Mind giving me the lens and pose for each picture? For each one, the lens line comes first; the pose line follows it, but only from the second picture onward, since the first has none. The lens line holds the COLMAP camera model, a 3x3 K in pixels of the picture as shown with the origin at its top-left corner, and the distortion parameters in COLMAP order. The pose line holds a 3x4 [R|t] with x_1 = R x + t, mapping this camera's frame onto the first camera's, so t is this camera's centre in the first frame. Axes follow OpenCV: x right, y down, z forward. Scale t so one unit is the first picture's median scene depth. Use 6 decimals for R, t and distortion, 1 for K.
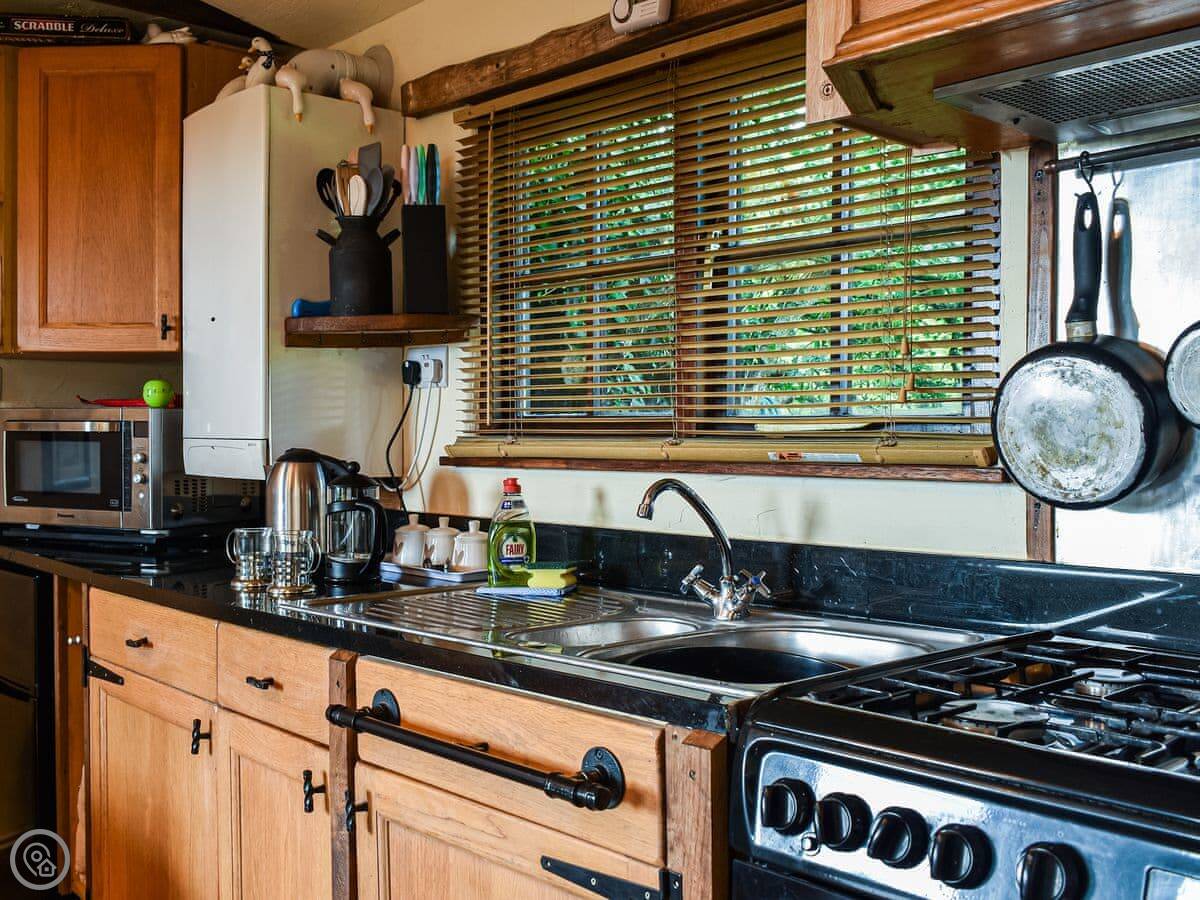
lens RADIAL K [[1263.6, 0, 600.0], [0, 1263.6, 450.0], [0, 0, 1]] dist [-0.091706, 0.002964]
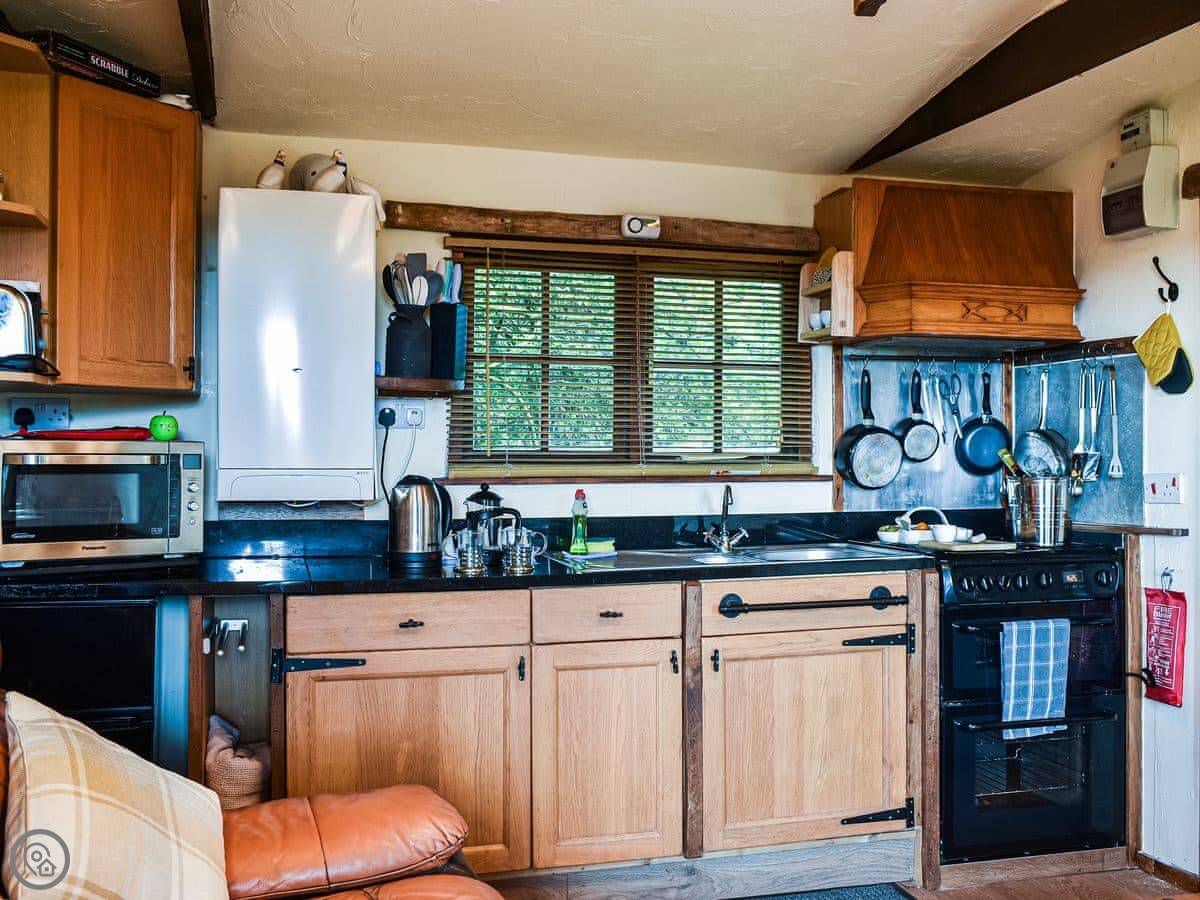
lens RADIAL K [[1462.3, 0, 600.0], [0, 1462.3, 450.0], [0, 0, 1]] dist [-0.120509, -0.060006]
pose [[0.379935, -0.008792, 0.924971, -1.393382], [0.007327, 0.999952, 0.006495, -0.032009], [-0.924984, 0.004310, 0.379981, 0.181301]]
